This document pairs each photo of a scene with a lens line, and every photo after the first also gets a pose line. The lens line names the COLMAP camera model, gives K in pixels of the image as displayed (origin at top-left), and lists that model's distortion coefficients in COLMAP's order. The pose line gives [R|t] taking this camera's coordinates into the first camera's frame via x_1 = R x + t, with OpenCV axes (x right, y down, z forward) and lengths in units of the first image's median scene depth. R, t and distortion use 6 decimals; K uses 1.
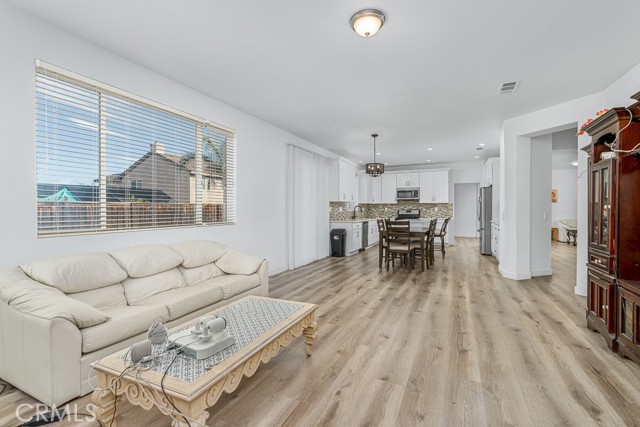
lens RADIAL K [[289.0, 0, 323.9], [0, 289.0, 212.6], [0, 0, 1]] dist [-0.030188, -0.000027]
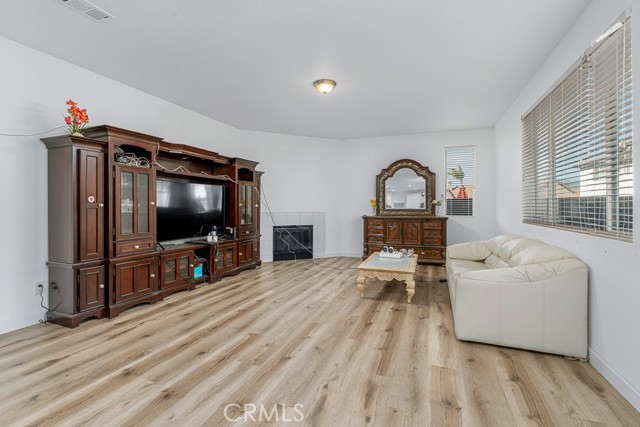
lens RADIAL K [[289.0, 0, 321.7], [0, 289.0, 208.8], [0, 0, 1]] dist [-0.030188, -0.000027]
pose [[-0.998224, 0.002617, -0.059509, 0.193433], [0.001416, 0.999795, 0.020221, -0.016842], [0.059550, 0.020100, -0.998023, 1.873990]]
